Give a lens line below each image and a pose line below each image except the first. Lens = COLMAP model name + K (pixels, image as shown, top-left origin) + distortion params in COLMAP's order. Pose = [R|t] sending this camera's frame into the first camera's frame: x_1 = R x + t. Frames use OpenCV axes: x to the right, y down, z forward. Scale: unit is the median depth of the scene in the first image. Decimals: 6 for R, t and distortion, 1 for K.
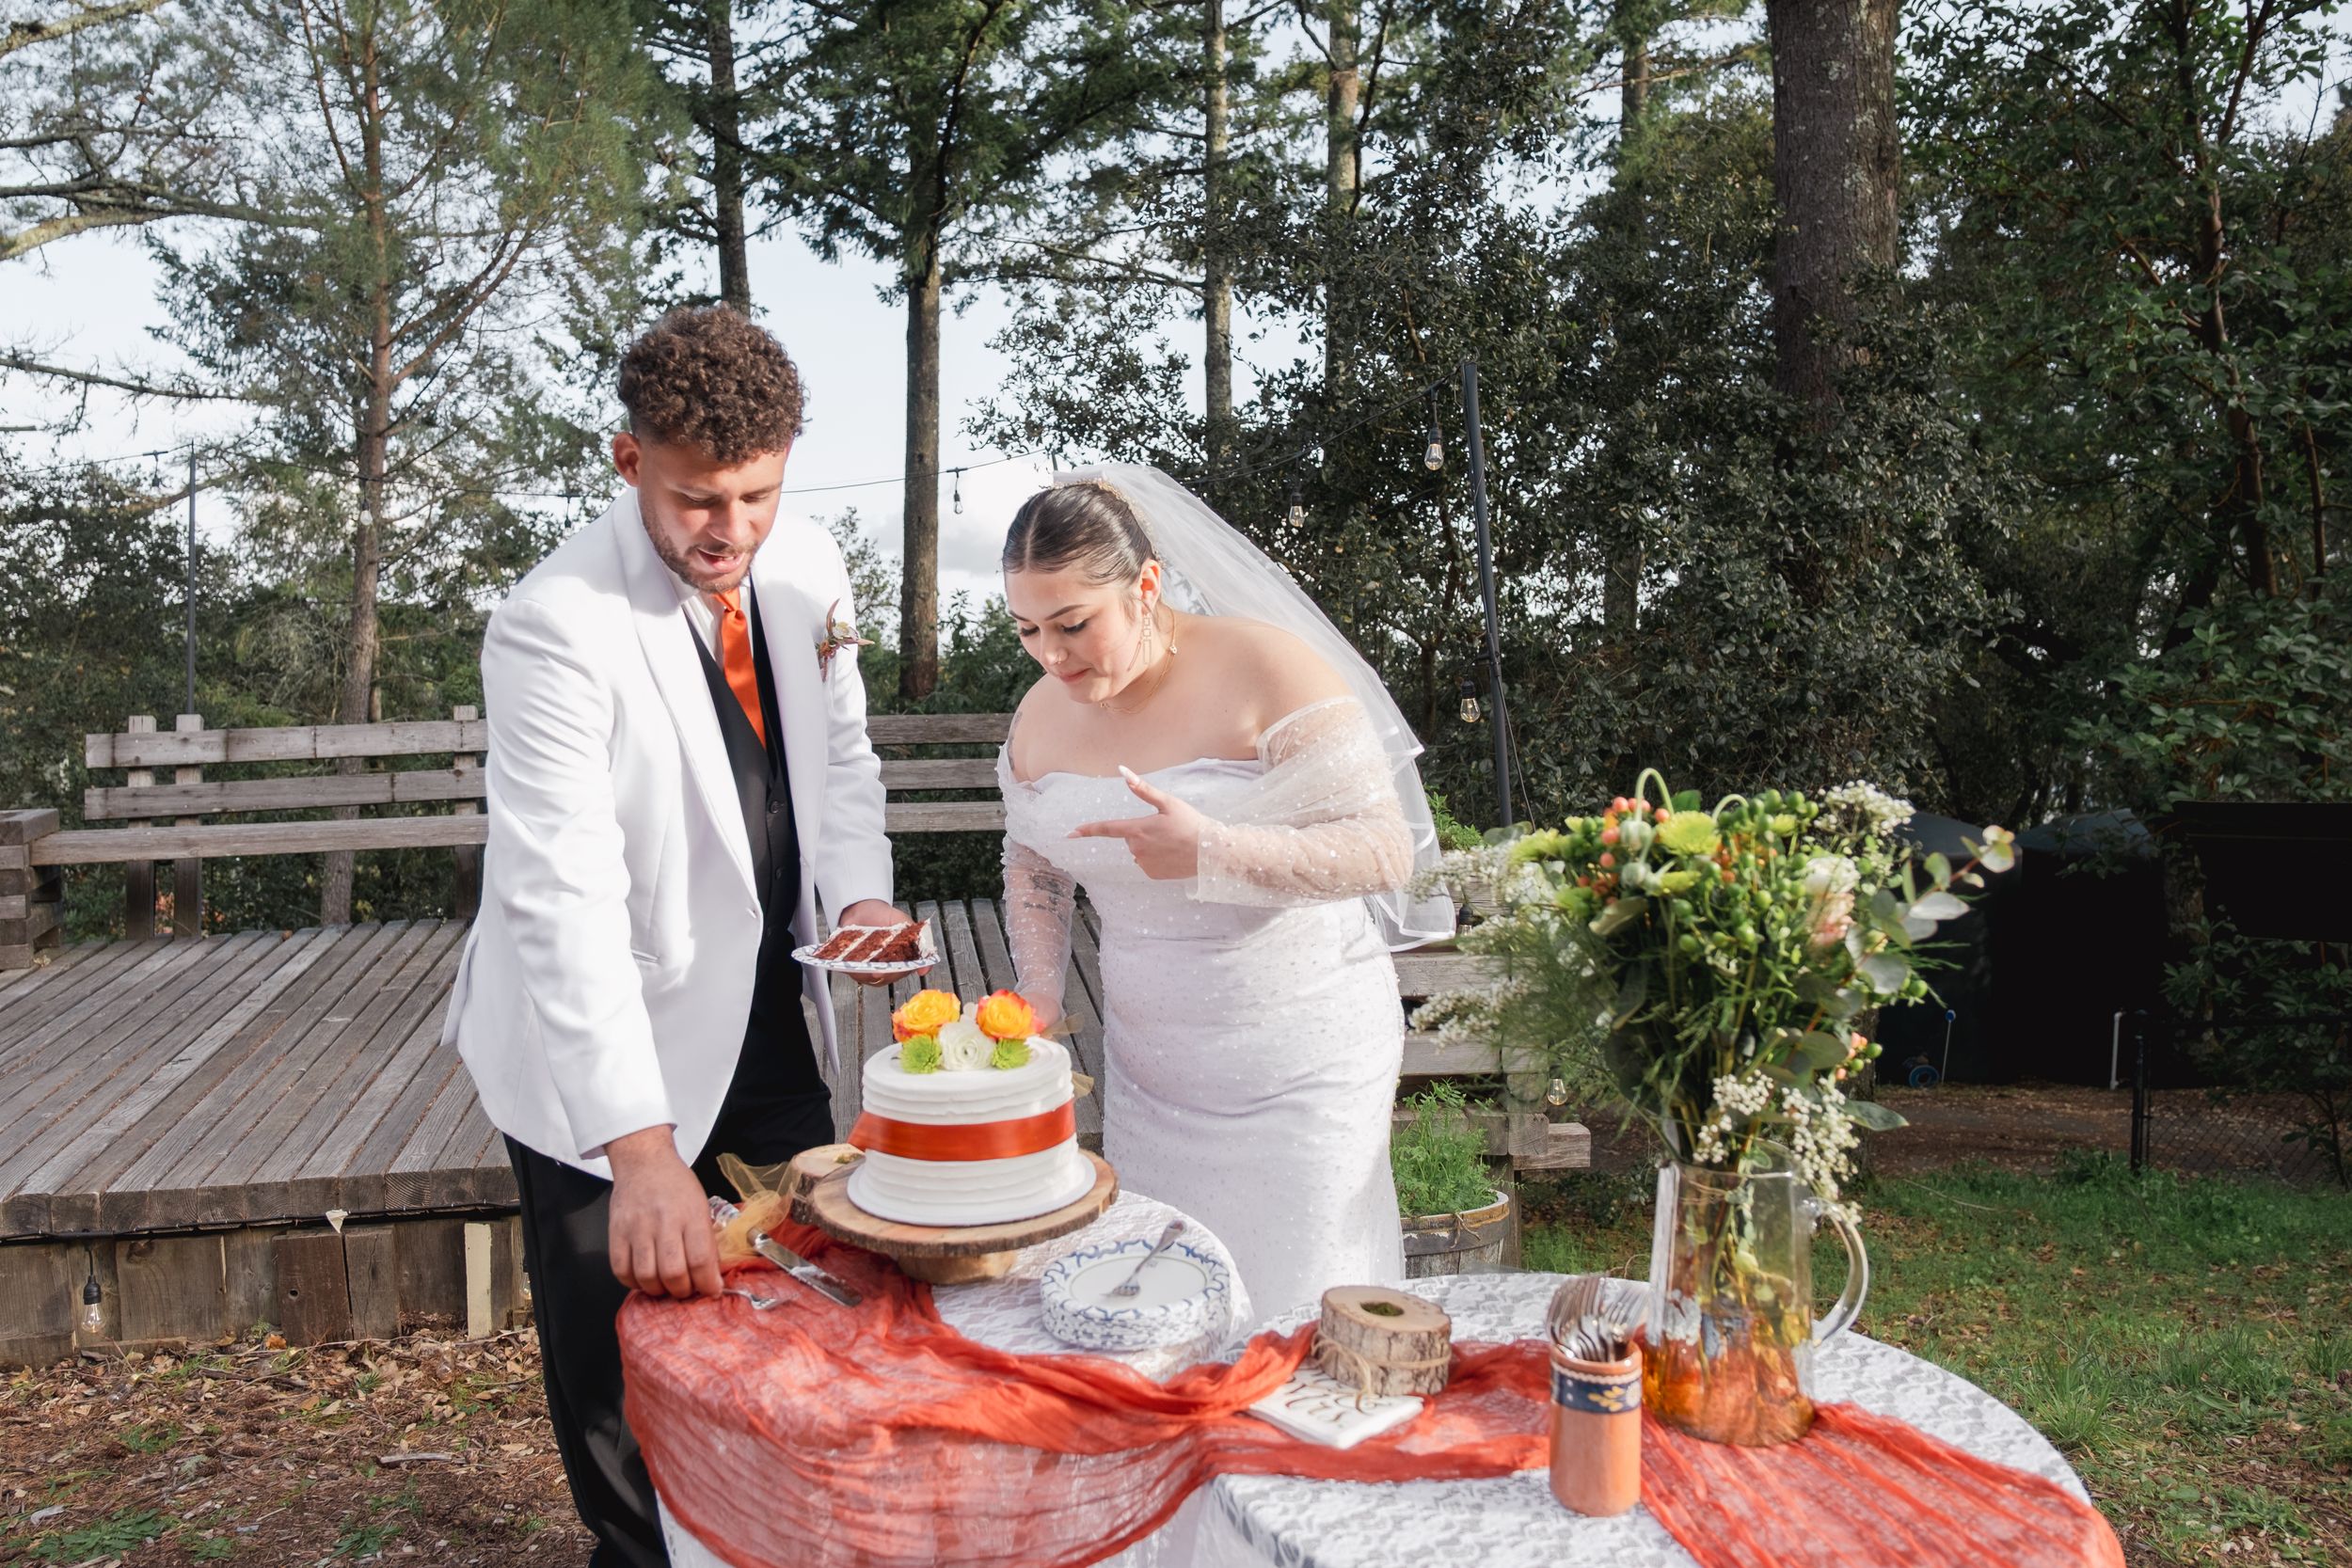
lens RADIAL K [[1674.4, 0, 1169.2], [0, 1674.4, 796.8], [0, 0, 1]] dist [-0.035605, -0.000573]
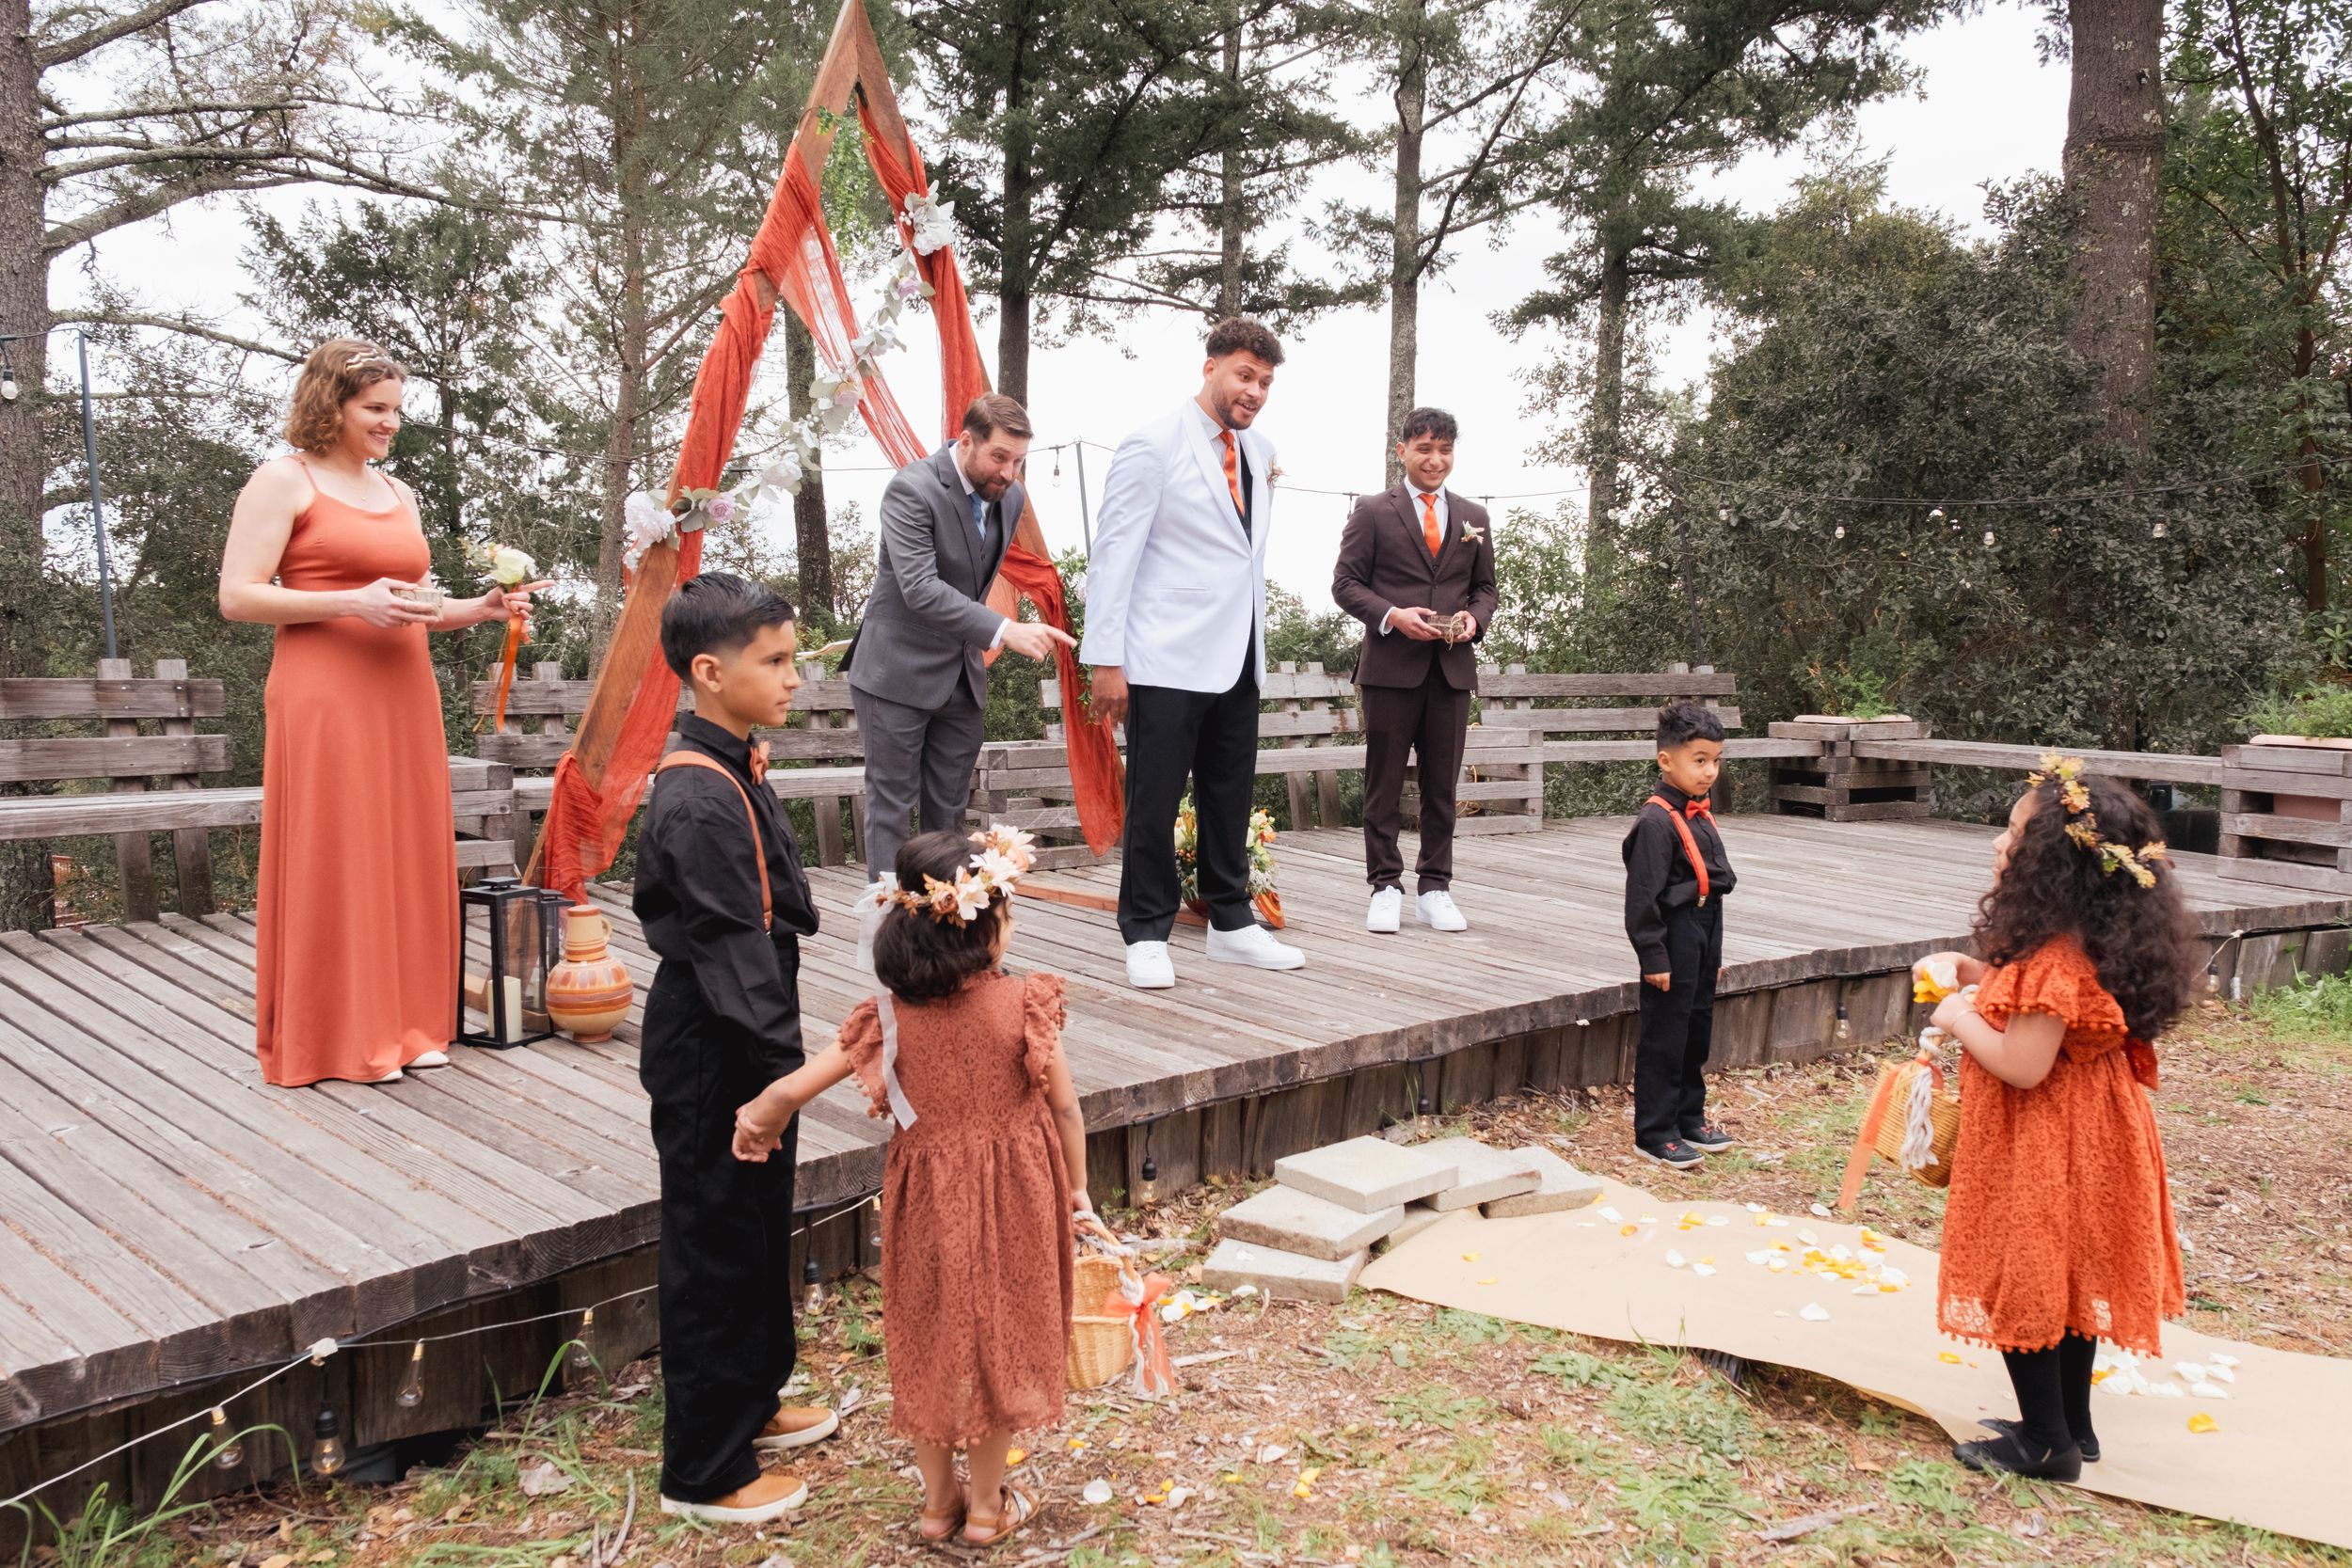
lens RADIAL K [[1639.0, 0, 1176.0], [0, 1639.0, 784.0], [0, 0, 1]] dist [0.005020, 0.000008]
pose [[0.984880, -0.003619, 0.173198, -0.233104], [0.004428, 0.999981, -0.004281, 0.013663], [-0.173179, 0.004984, 0.984878, -0.060124]]
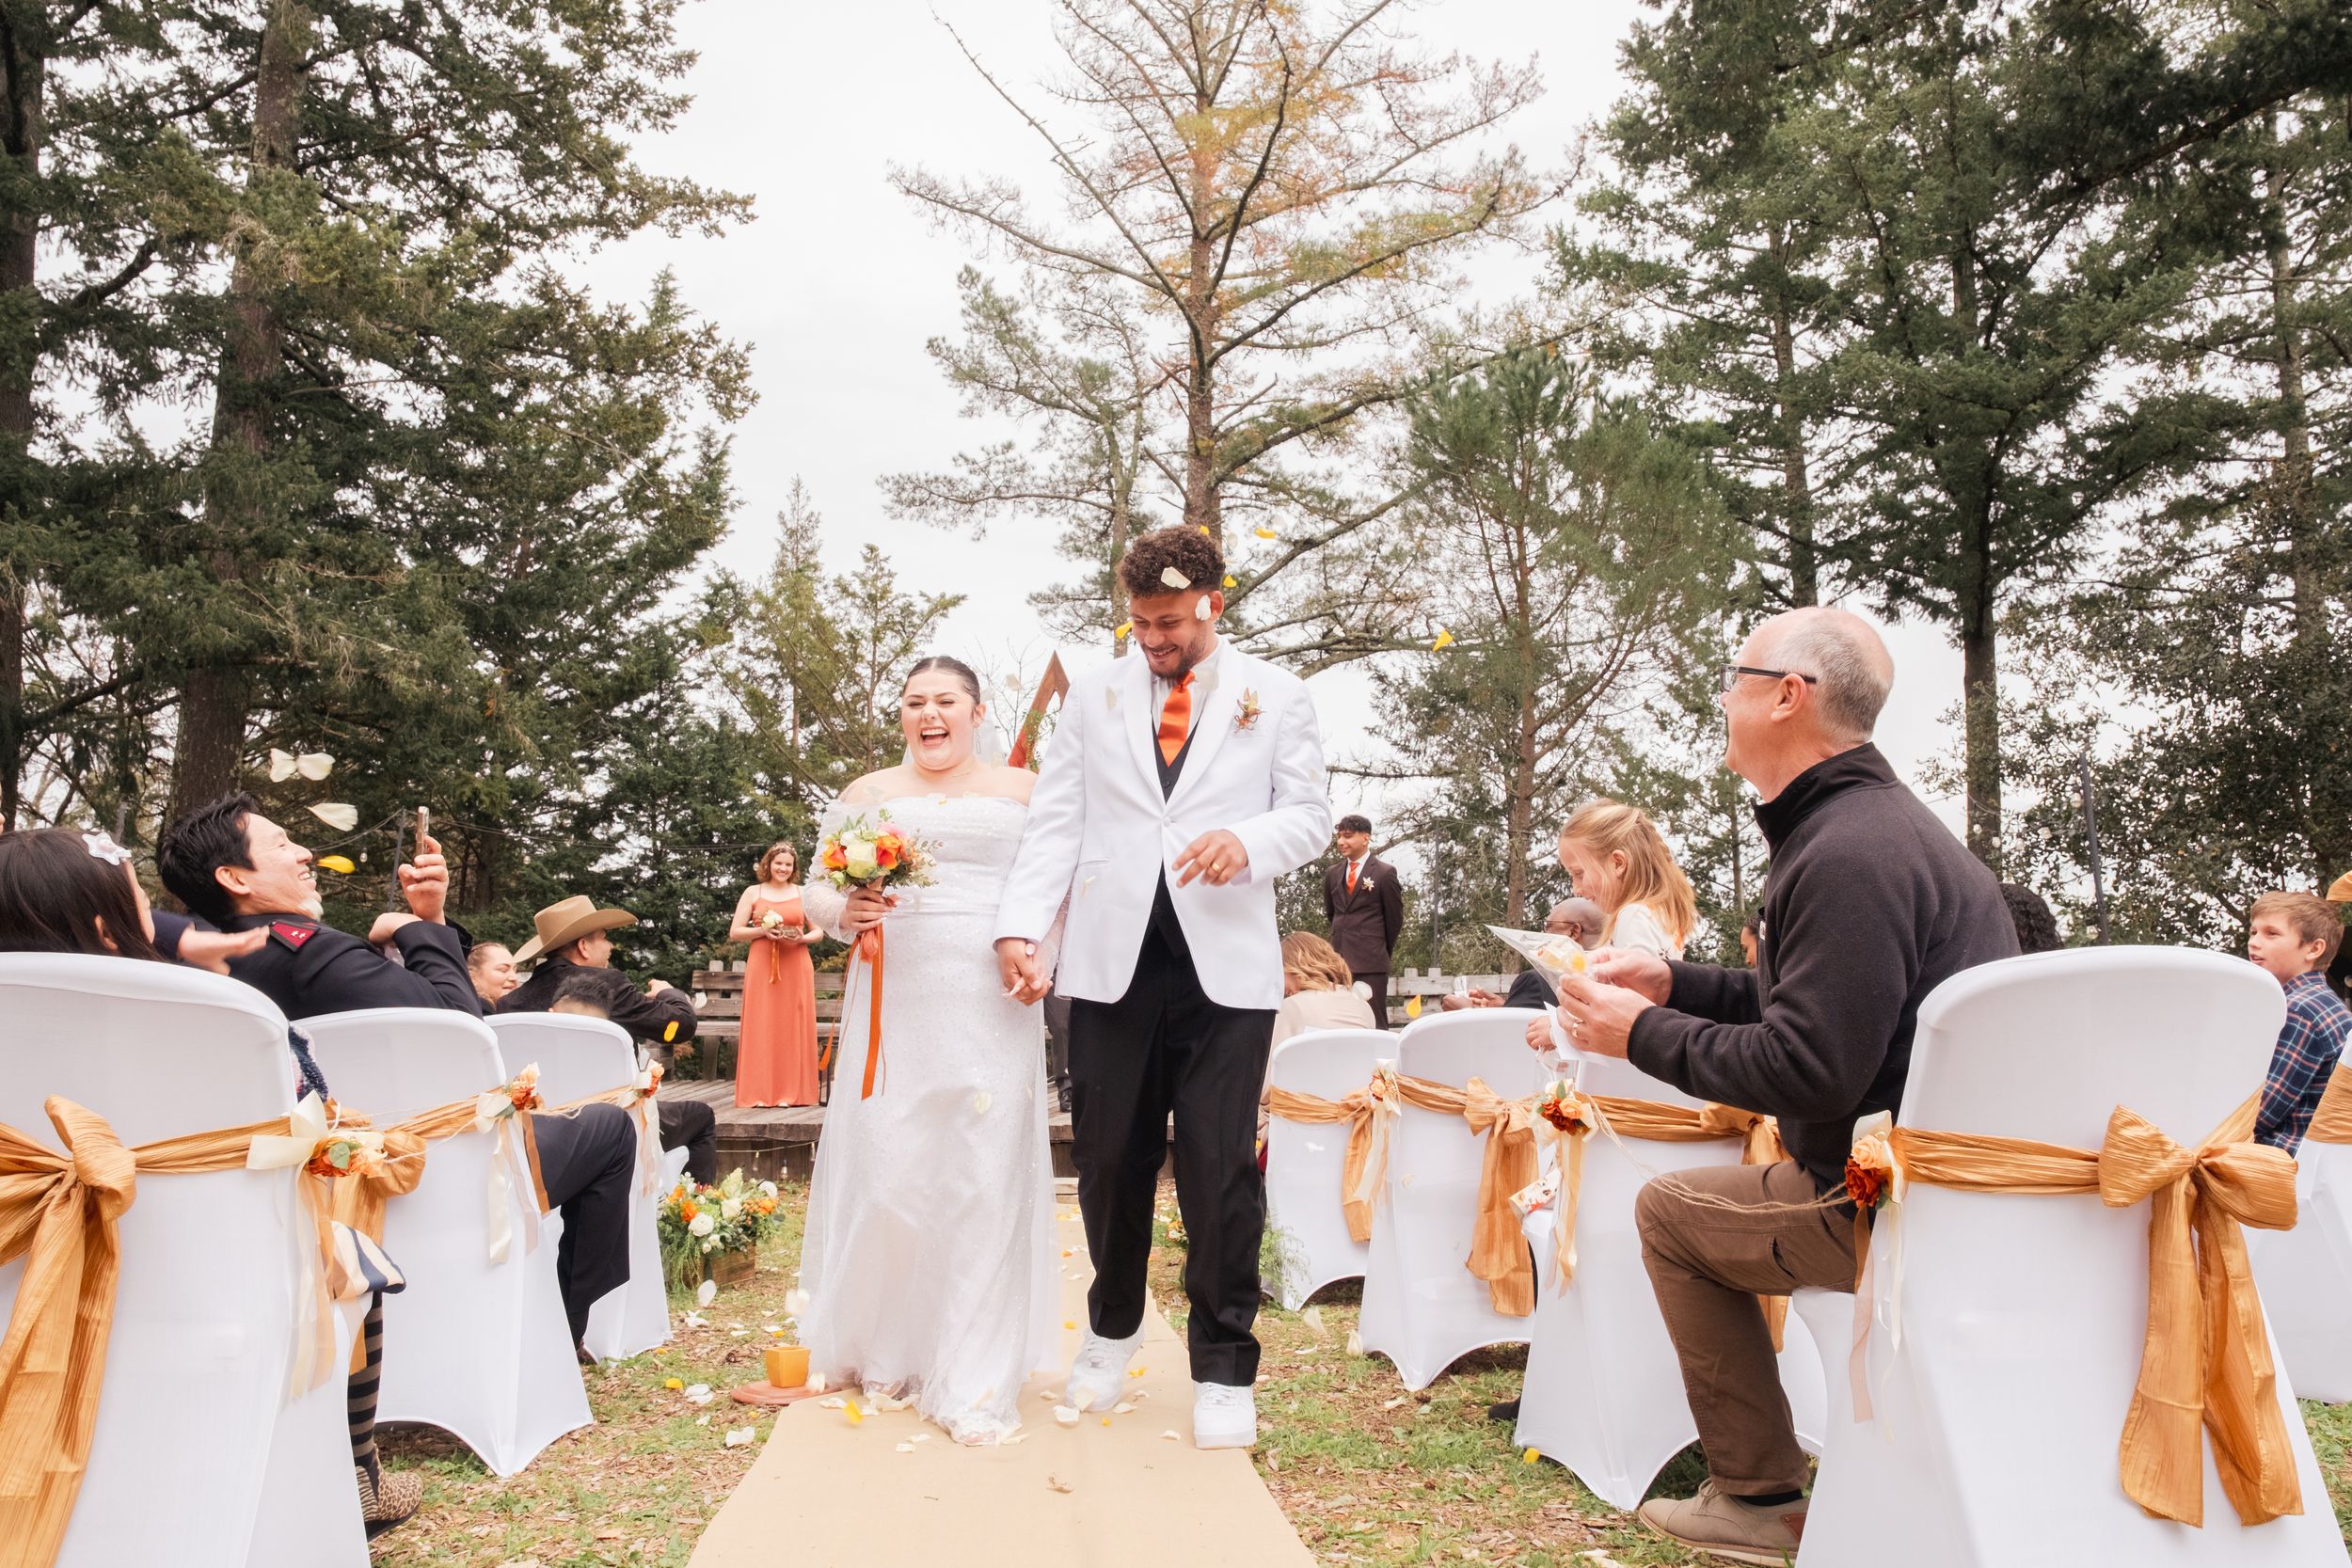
lens RADIAL K [[1704.7, 0, 1164.3], [0, 1704.7, 761.4], [0, 0, 1]] dist [0.050606, 0.001580]
pose [[0.800793, -0.076285, -0.594064, 0.090485], [-0.054312, 0.978521, -0.198865, 0.035532], [0.596474, 0.191514, 0.779449, -0.206497]]
